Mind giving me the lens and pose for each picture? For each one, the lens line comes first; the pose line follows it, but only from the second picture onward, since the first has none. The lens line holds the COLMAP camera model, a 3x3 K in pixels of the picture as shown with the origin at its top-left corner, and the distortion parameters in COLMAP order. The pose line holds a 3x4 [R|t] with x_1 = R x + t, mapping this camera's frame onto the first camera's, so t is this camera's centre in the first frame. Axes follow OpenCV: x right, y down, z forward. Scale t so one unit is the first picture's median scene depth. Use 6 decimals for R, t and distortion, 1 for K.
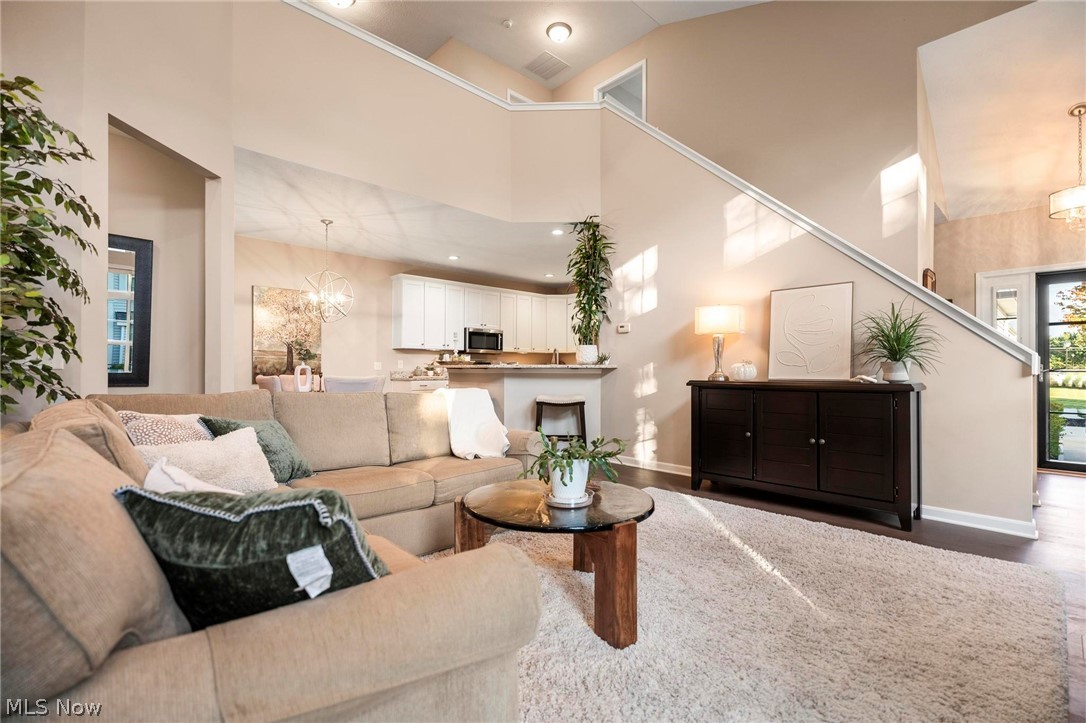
lens RADIAL K [[489.3, 0, 542.0], [0, 489.3, 374.9], [0, 0, 1]] dist [0.001303, 0.000233]
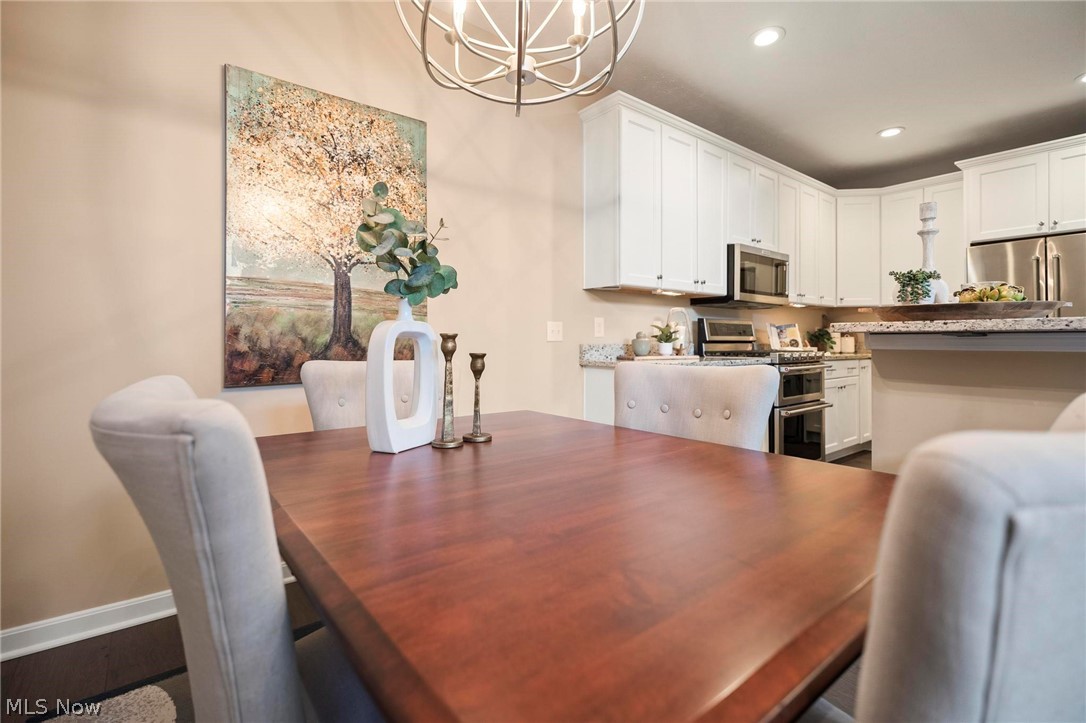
lens RADIAL K [[494.4, 0, 548.2], [0, 494.4, 344.6], [0, 0, 1]] dist [-0.000502, 0.000003]
pose [[0.996821, -0.002251, -0.079643, -0.354011], [0.002063, 0.999995, -0.002440, -0.007338], [0.079648, 0.002268, 0.996820, 0.686264]]
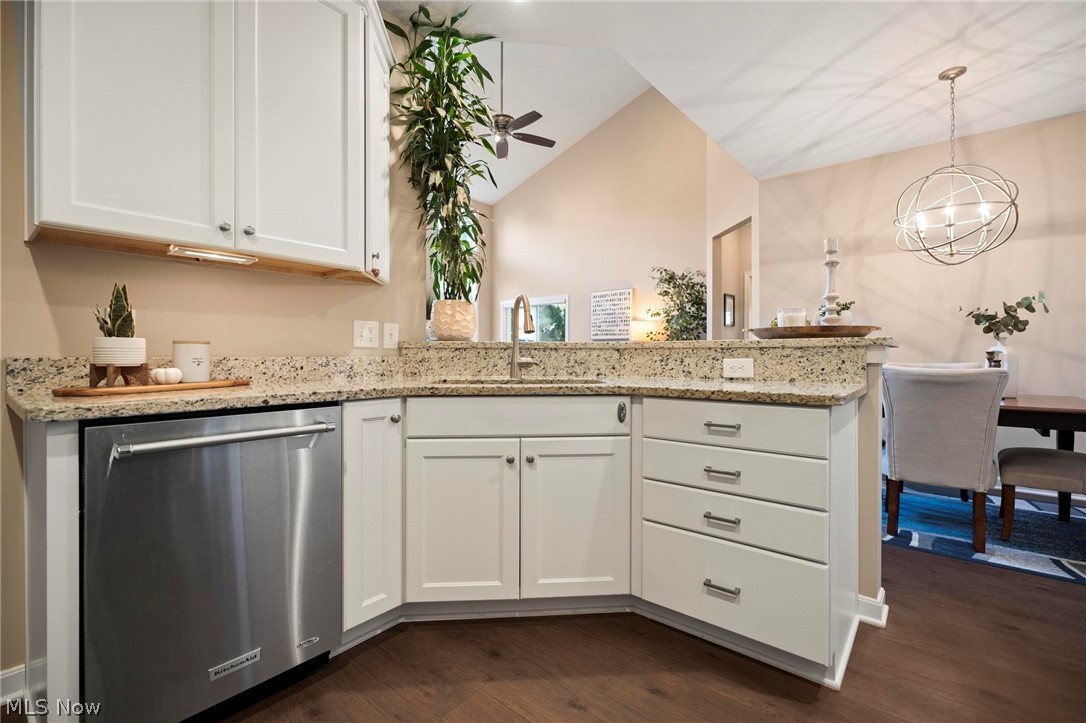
lens RADIAL K [[483.1, 0, 541.6], [0, 483.1, 353.6], [0, 0, 1]] dist [0.001647, 0.000236]
pose [[-0.992557, -0.002523, -0.121755, 0.052193], [-0.003168, 0.999982, 0.005100, -0.011393], [0.121740, 0.005447, -0.992547, 1.254914]]
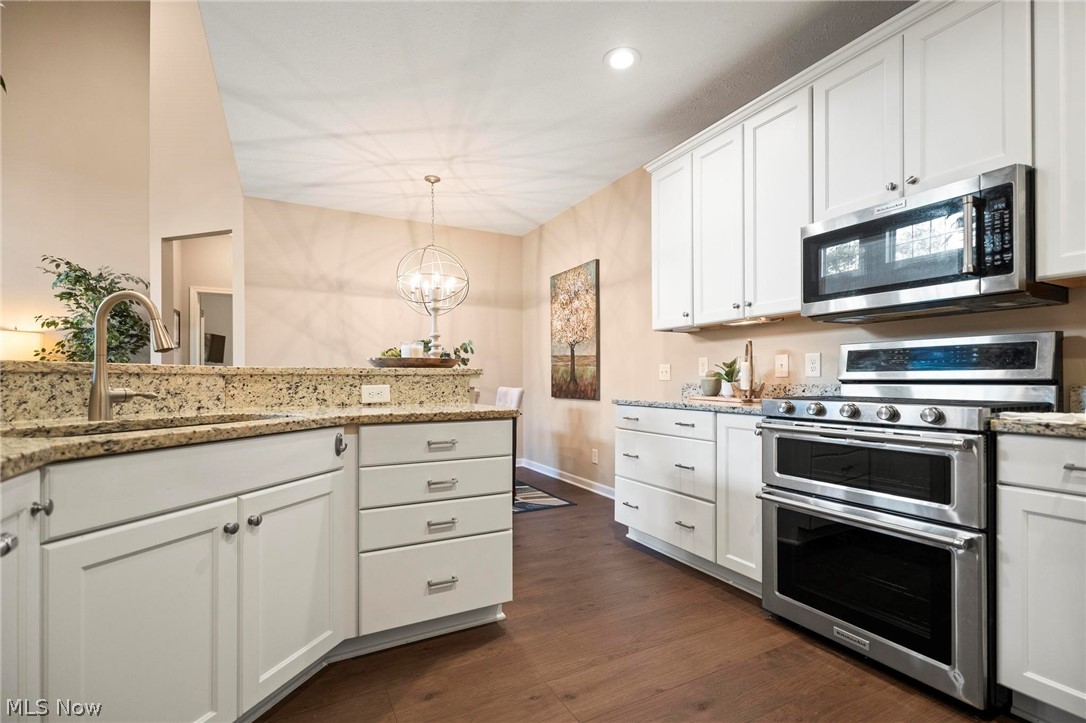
lens RADIAL K [[489.3, 0, 542.0], [0, 489.3, 374.9], [0, 0, 1]] dist [0.001303, 0.000233]
pose [[-0.267259, -0.010913, -0.963563, 0.188441], [-0.005230, 0.999938, -0.009875, -0.011365], [0.963610, 0.002400, -0.267300, 1.161364]]
